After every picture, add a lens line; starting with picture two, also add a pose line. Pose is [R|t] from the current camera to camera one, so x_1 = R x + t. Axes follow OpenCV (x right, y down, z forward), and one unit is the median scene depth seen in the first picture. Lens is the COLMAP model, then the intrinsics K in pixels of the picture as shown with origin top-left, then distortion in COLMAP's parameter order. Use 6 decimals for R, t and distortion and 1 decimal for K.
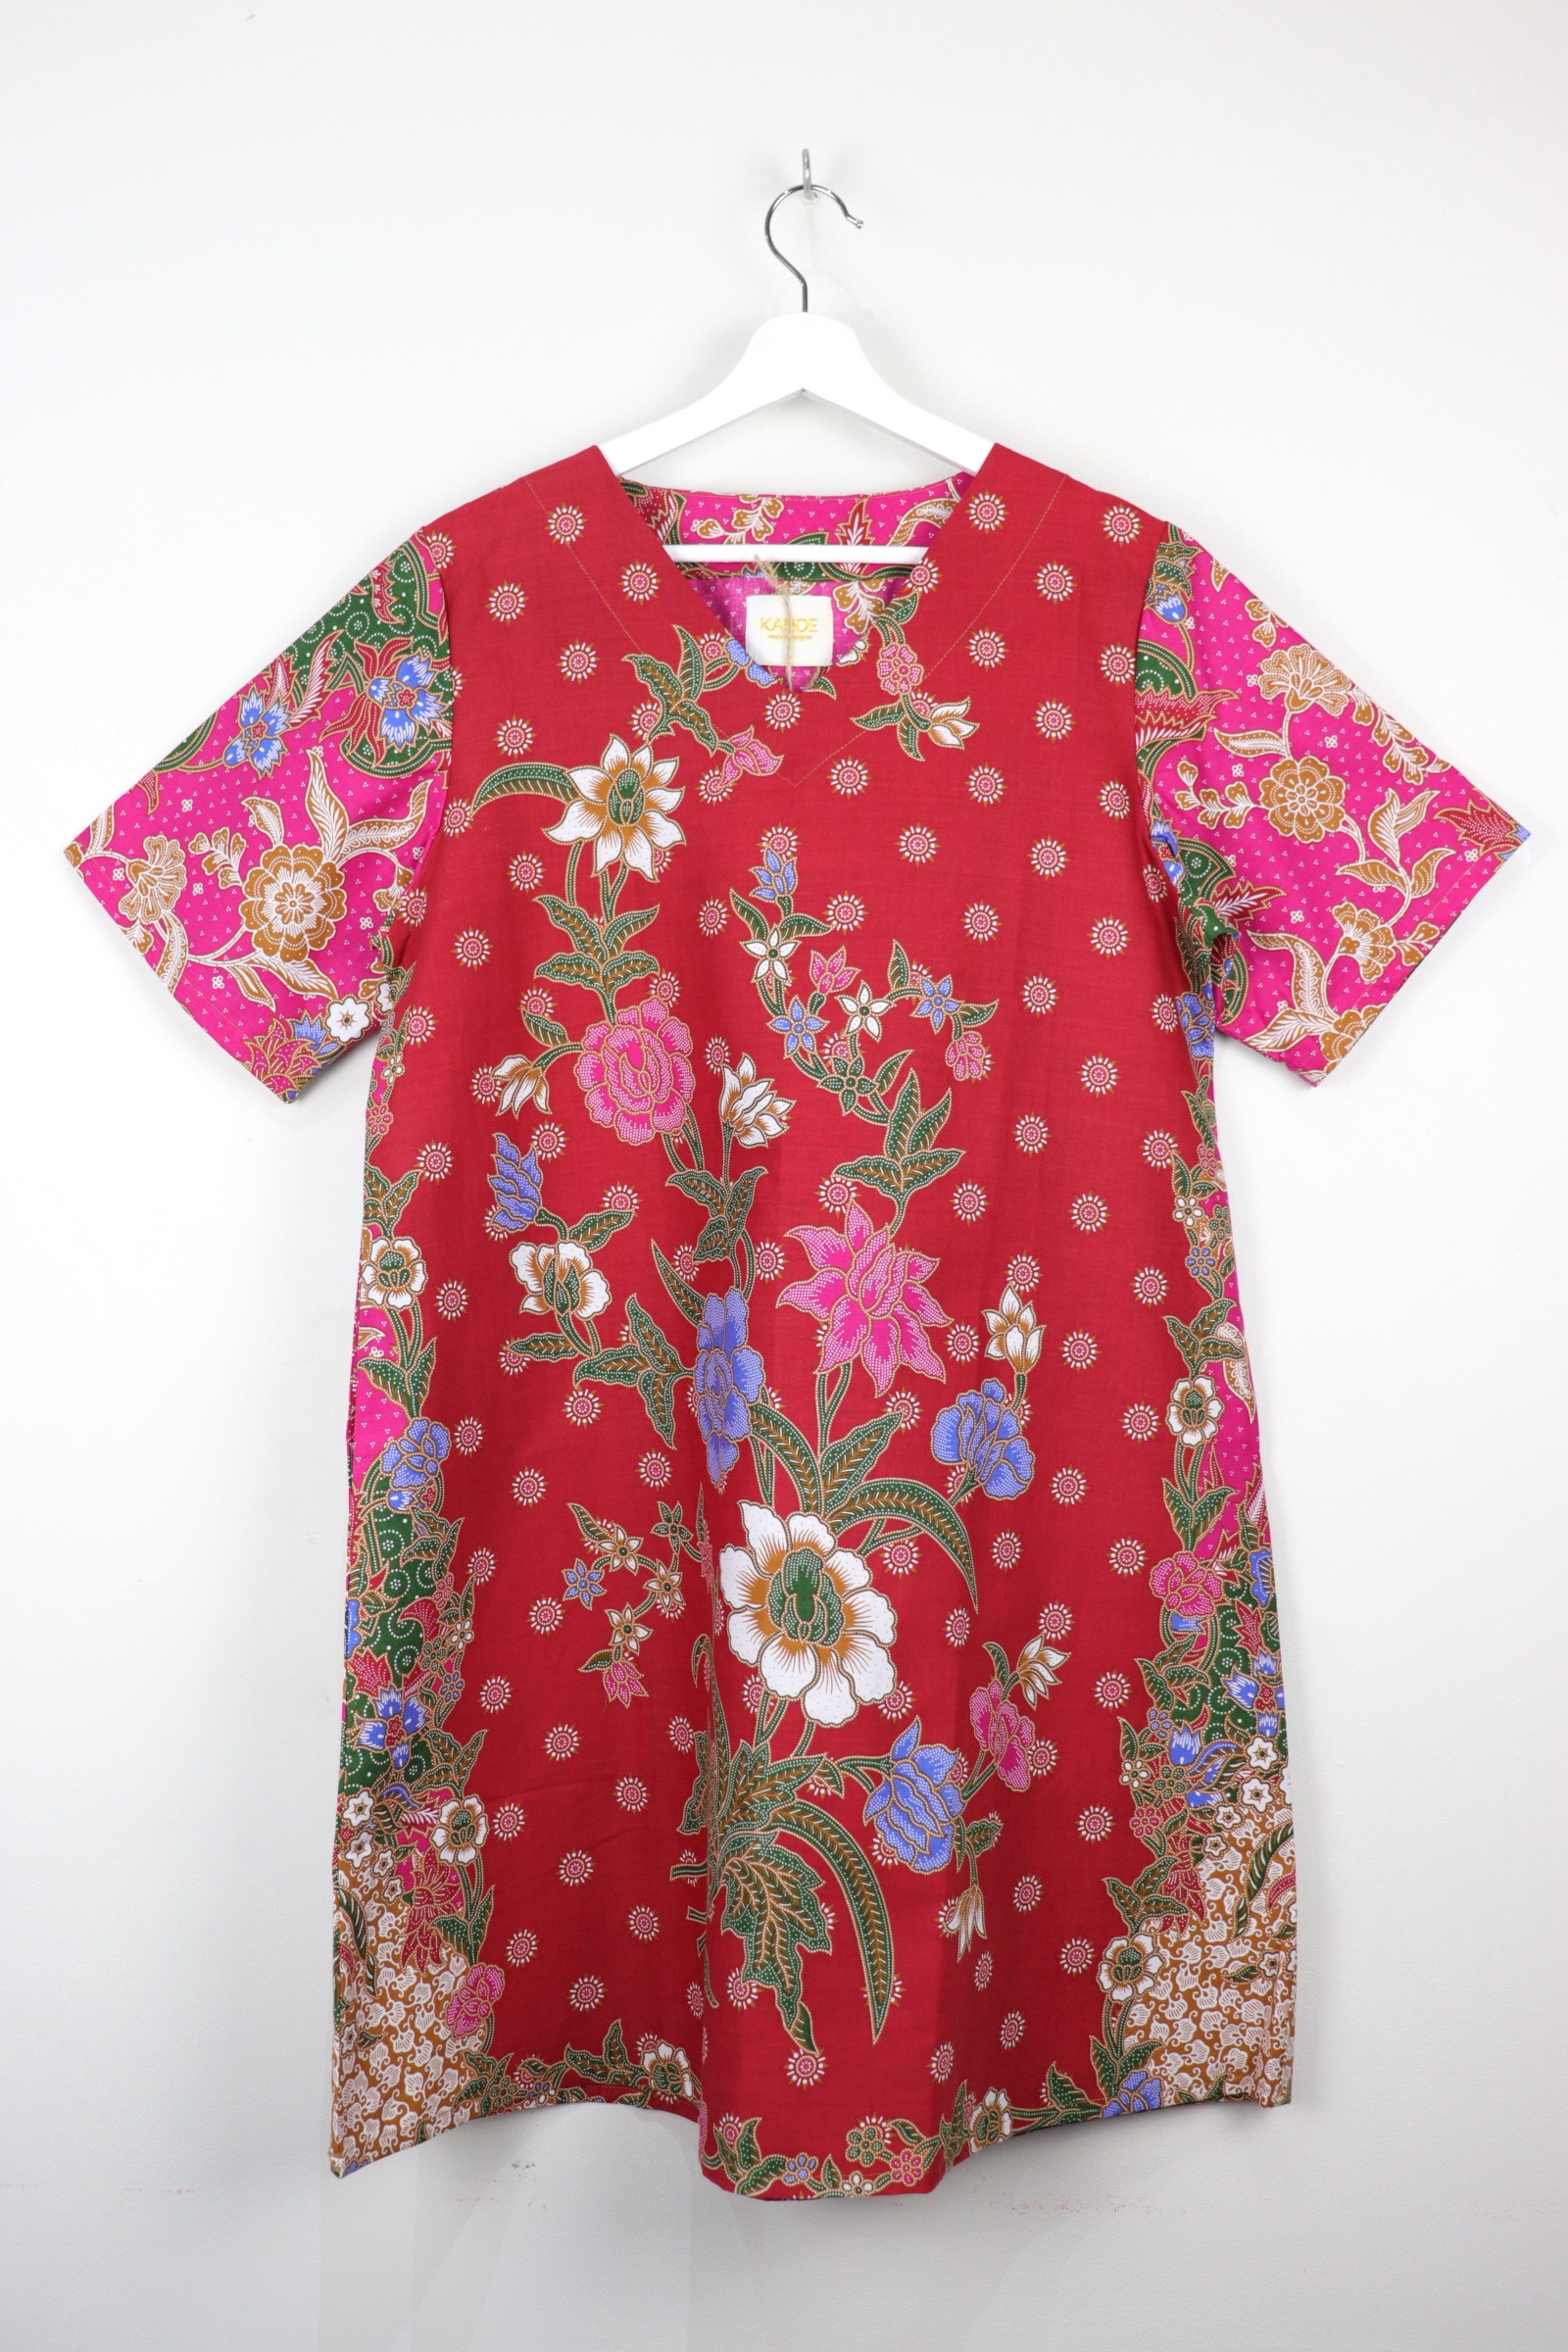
lens RADIAL K [[2107.8, 0, 776.2], [0, 2107.8, 1144.9], [0, 0, 1]] dist [-0.142891, 0.120860]
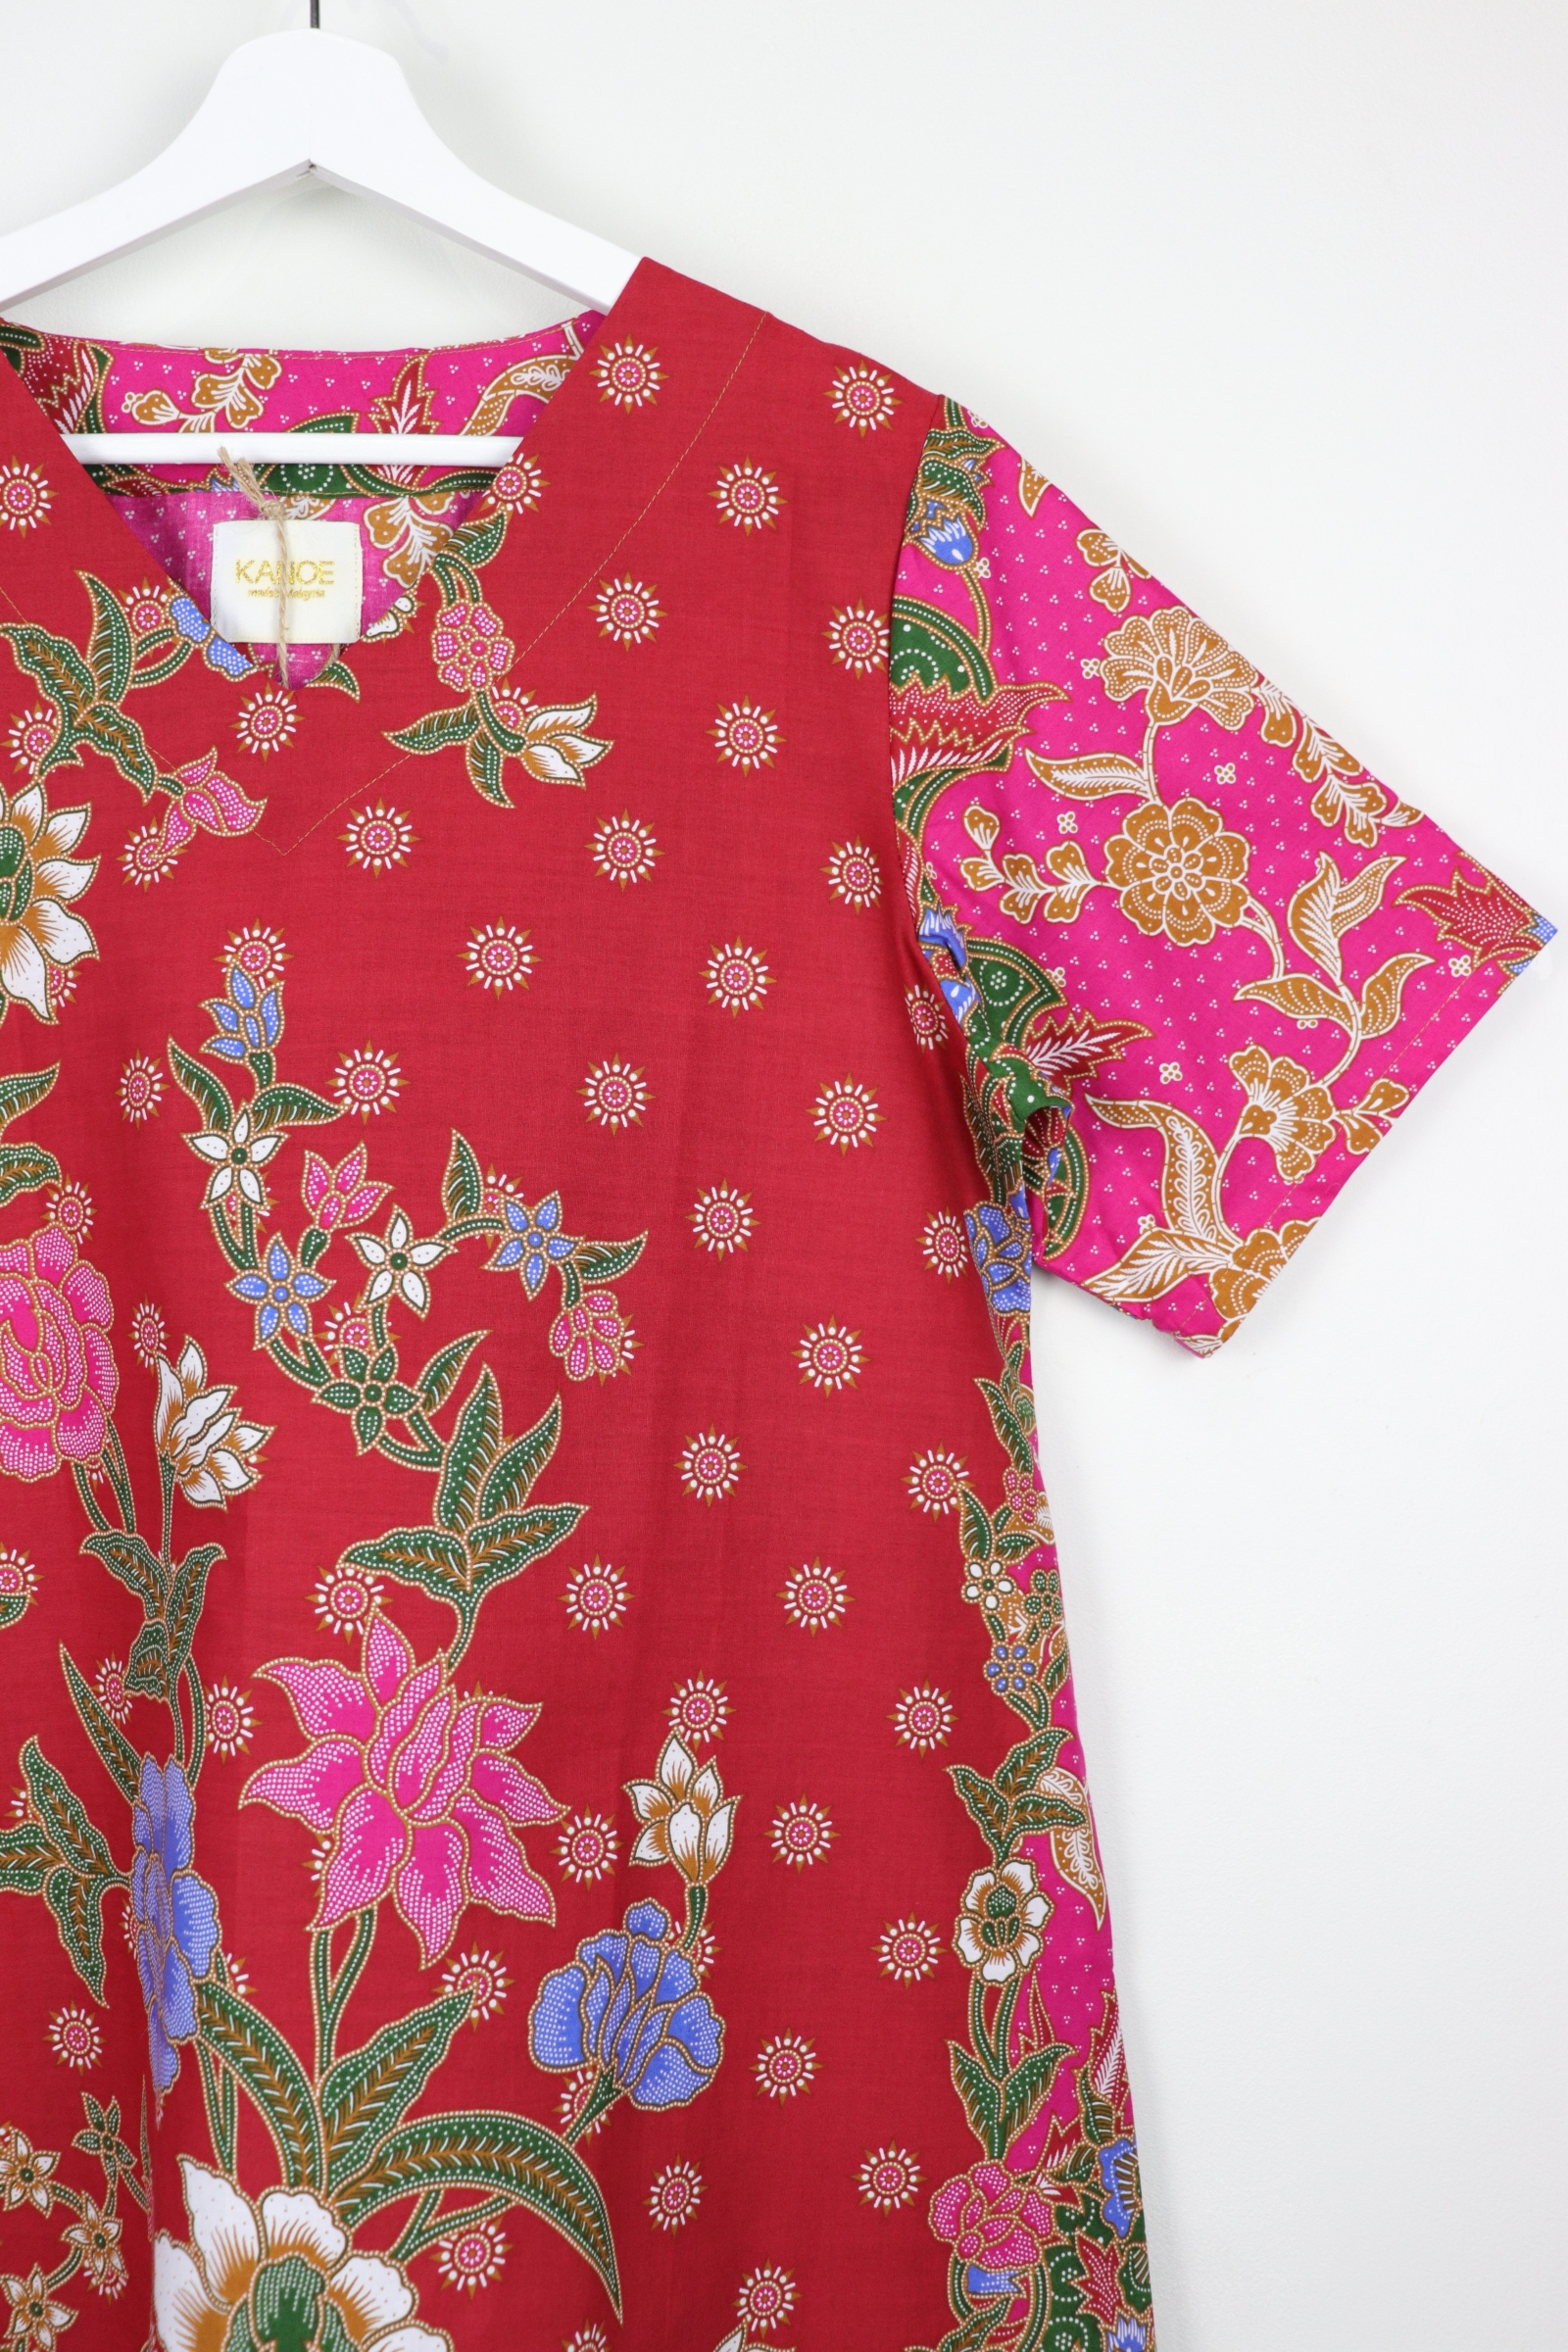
lens RADIAL K [[2107.8, 0, 776.2], [0, 2107.8, 1144.9], [0, 0, 1]] dist [-0.142891, 0.120860]
pose [[0.996865, -0.009000, 0.078602, 0.094003], [0.010564, 0.999754, -0.019499, -0.079440], [-0.078407, 0.020268, 0.996715, 0.426939]]
